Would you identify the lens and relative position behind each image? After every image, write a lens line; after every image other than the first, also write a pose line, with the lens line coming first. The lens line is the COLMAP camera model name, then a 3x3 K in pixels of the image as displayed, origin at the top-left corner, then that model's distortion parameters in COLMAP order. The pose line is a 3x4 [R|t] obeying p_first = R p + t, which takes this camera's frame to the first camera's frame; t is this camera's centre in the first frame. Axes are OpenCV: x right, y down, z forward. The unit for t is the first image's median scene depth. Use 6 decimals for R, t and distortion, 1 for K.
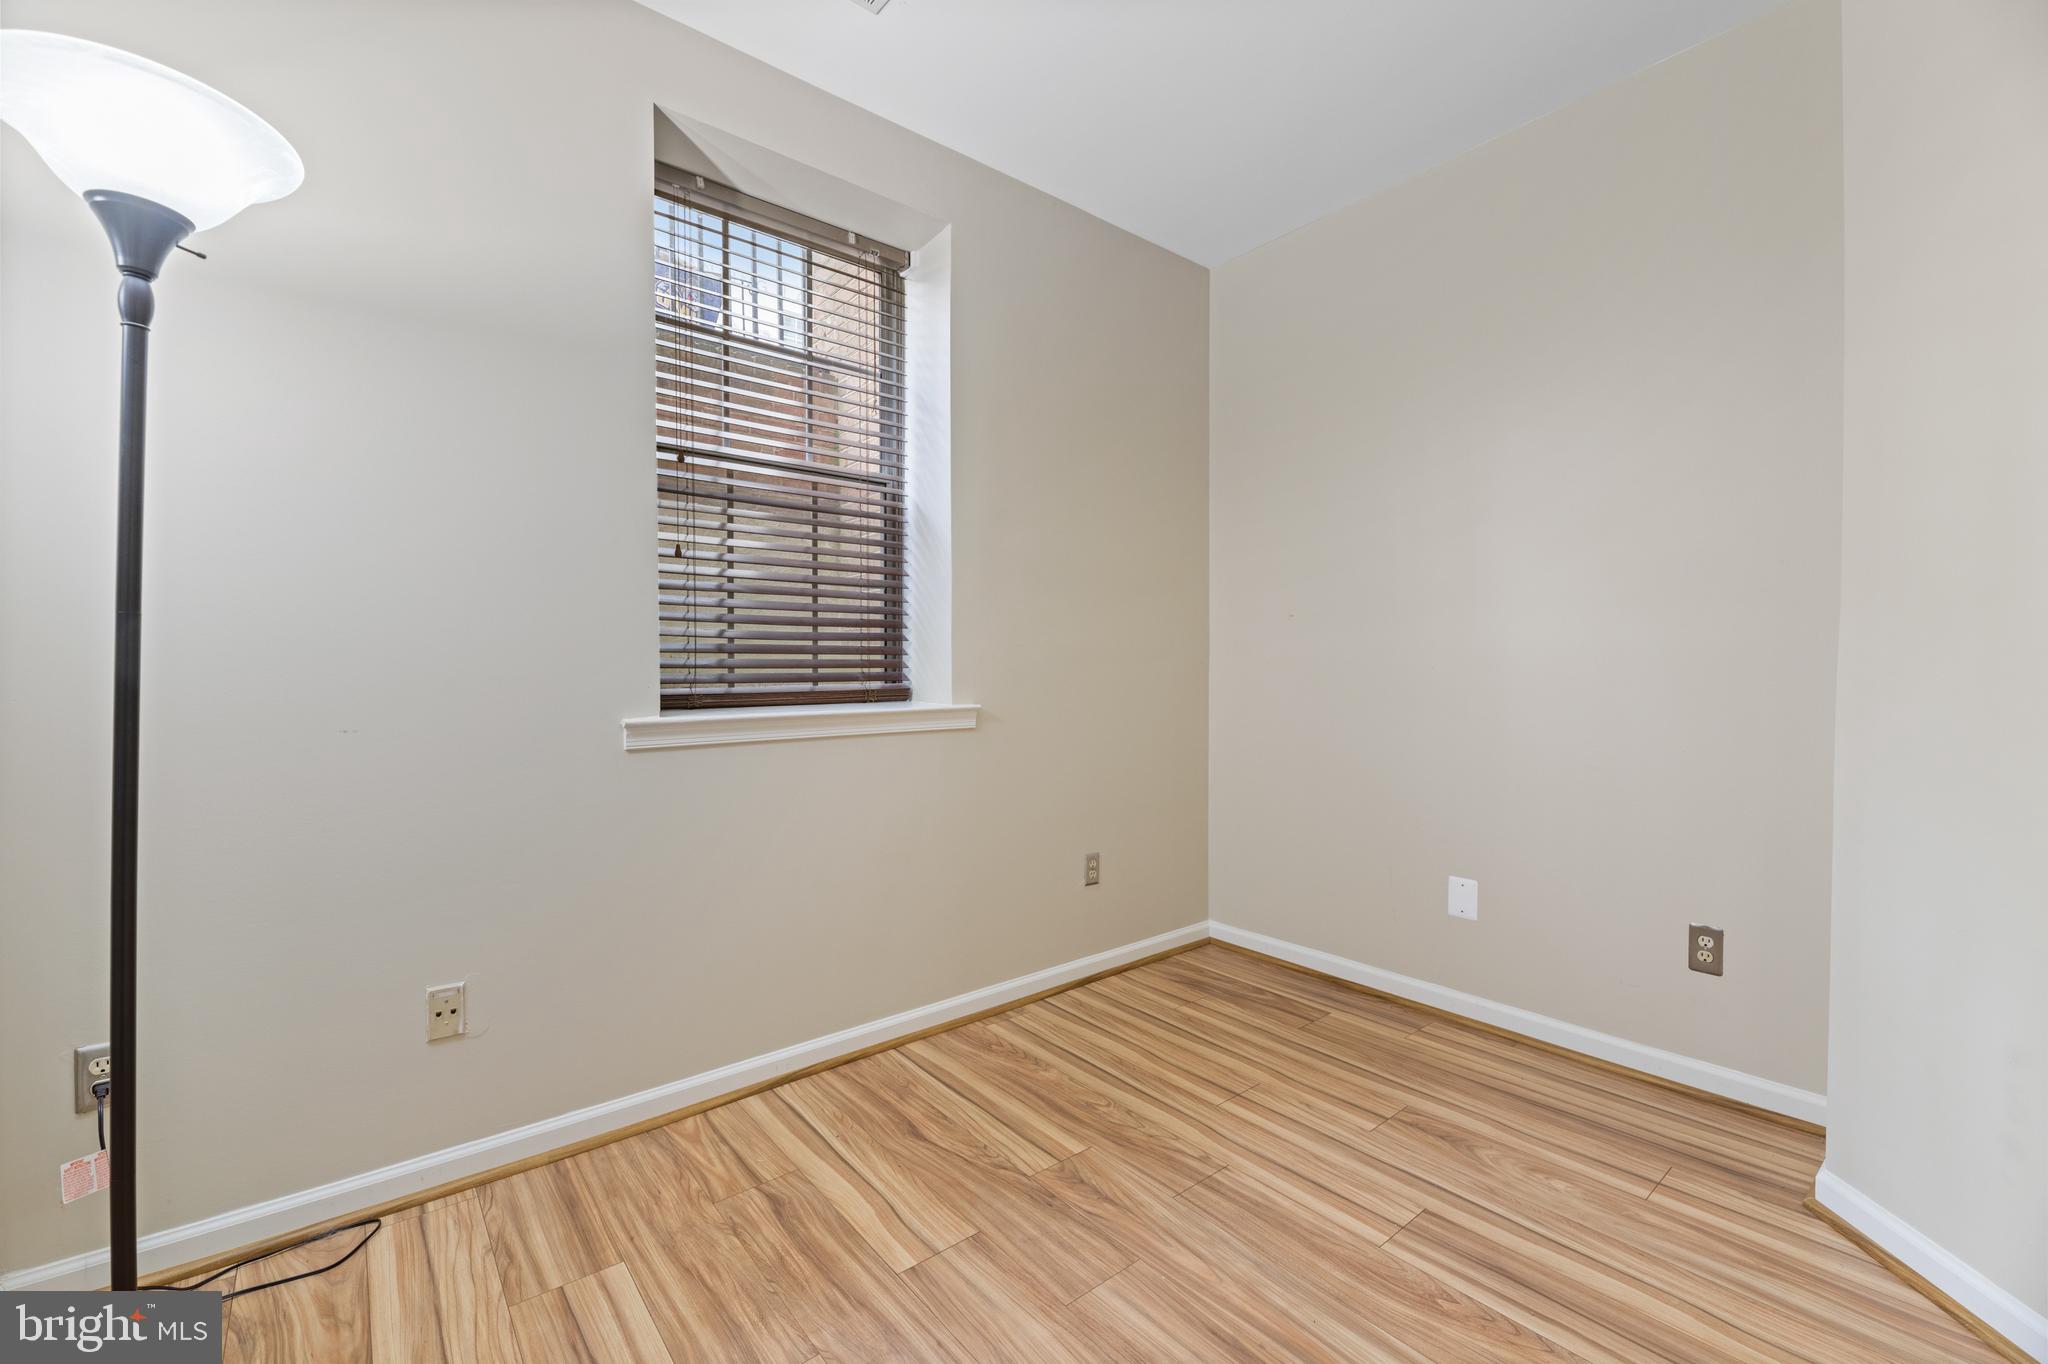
lens RADIAL K [[847.2, 0, 1022.4], [0, 847.2, 702.2], [0, 0, 1]] dist [0.000805, -0.003898]
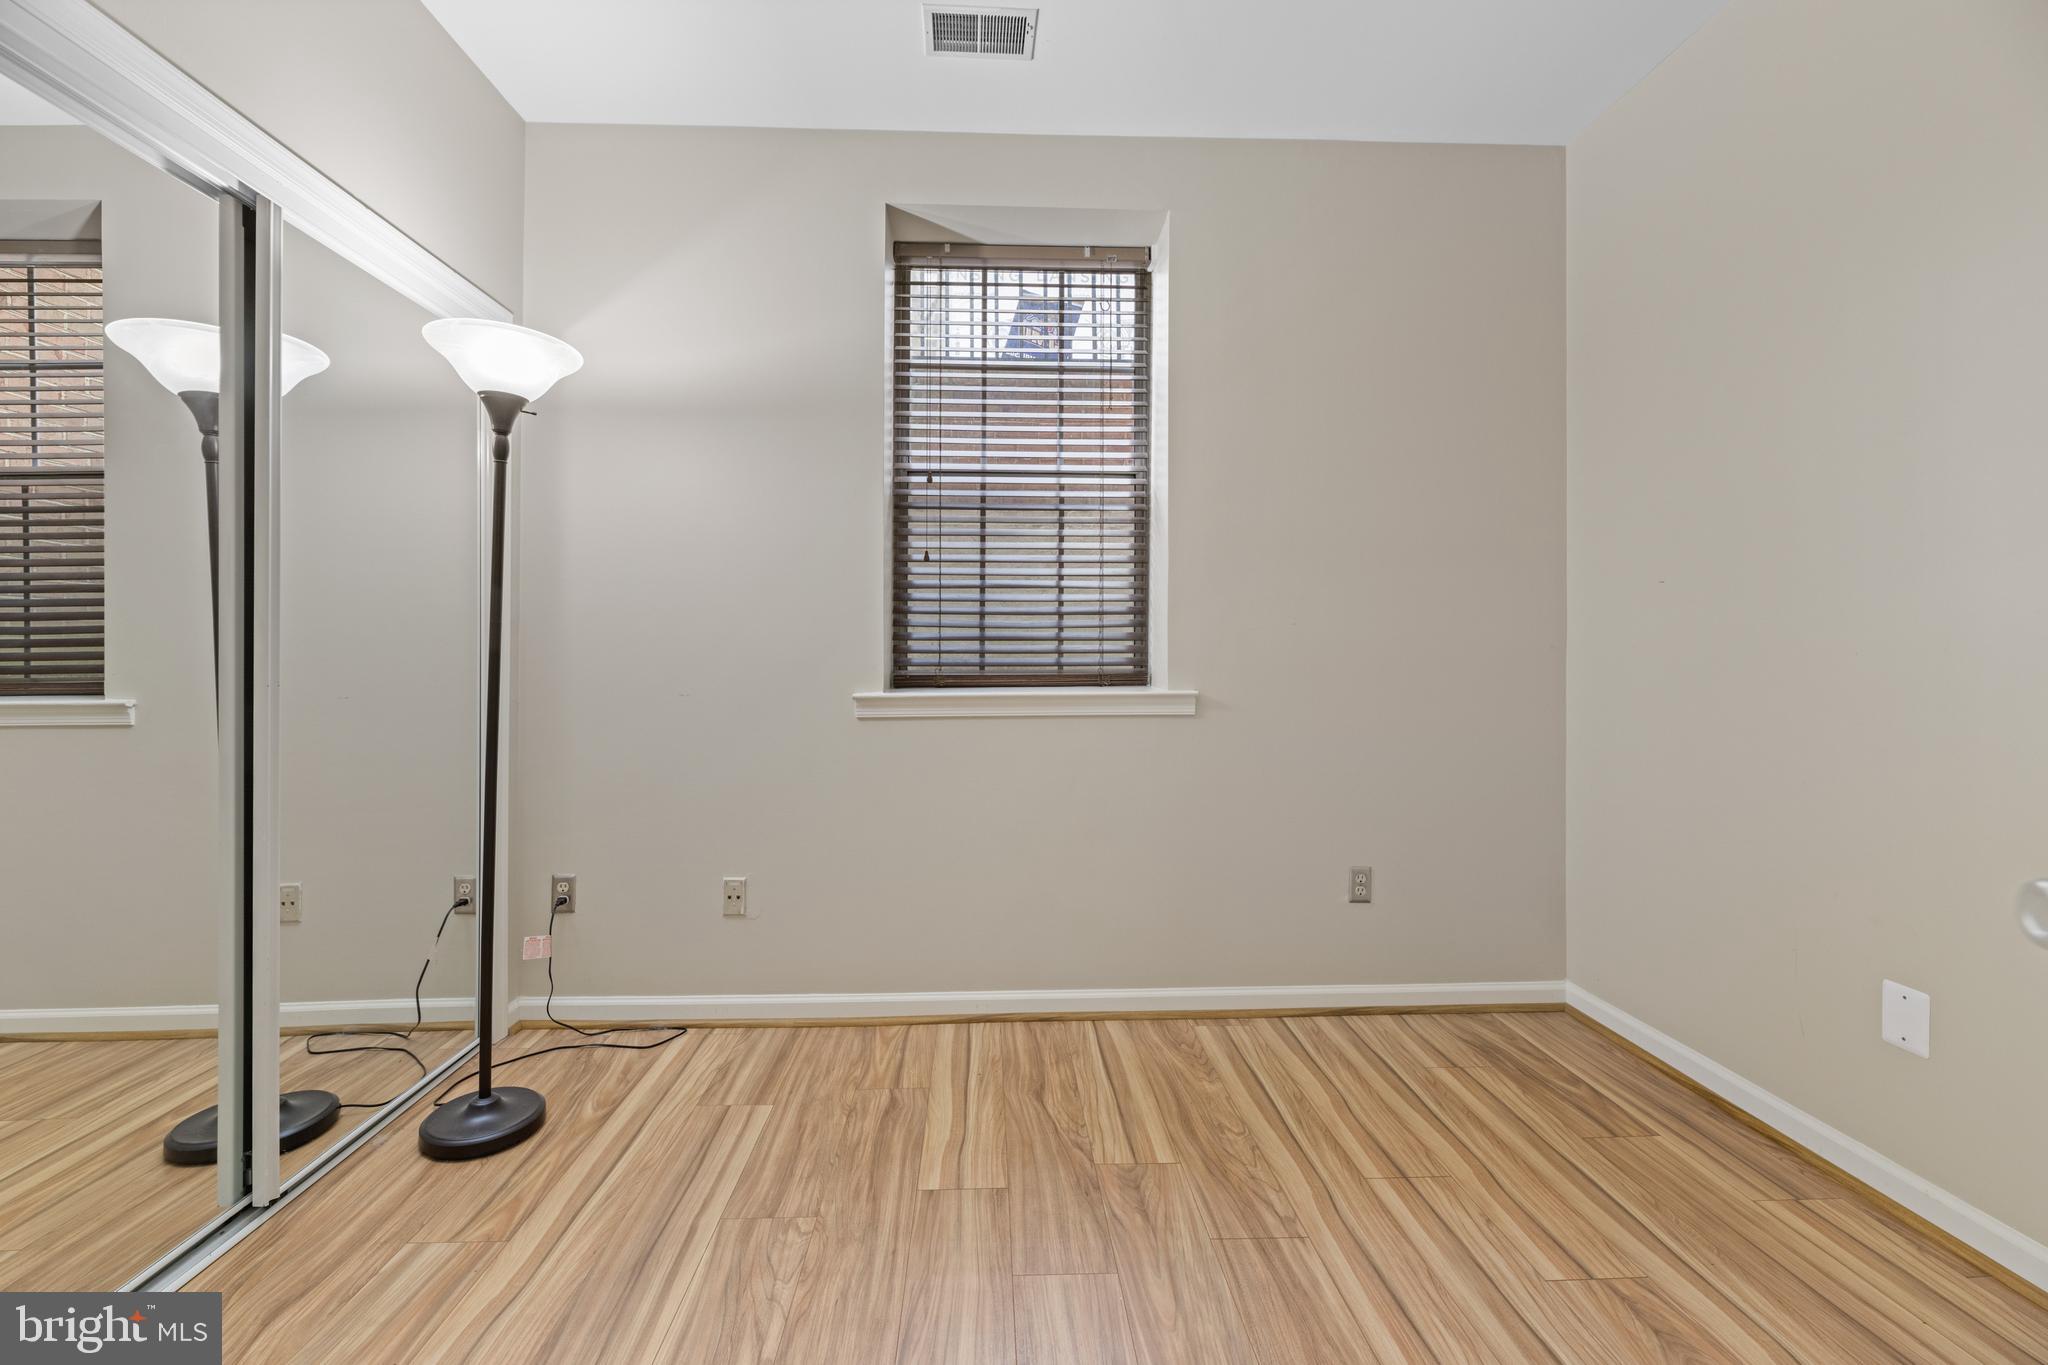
lens RADIAL K [[865.7, 0, 1018.2], [0, 865.7, 669.8], [0, 0, 1]] dist [0.002158, -0.004188]
pose [[0.798495, 0.011888, -0.601884, 0.461970], [-0.025786, 0.999563, -0.014465, -0.002078], [0.601449, 0.027070, 0.798453, 0.102065]]
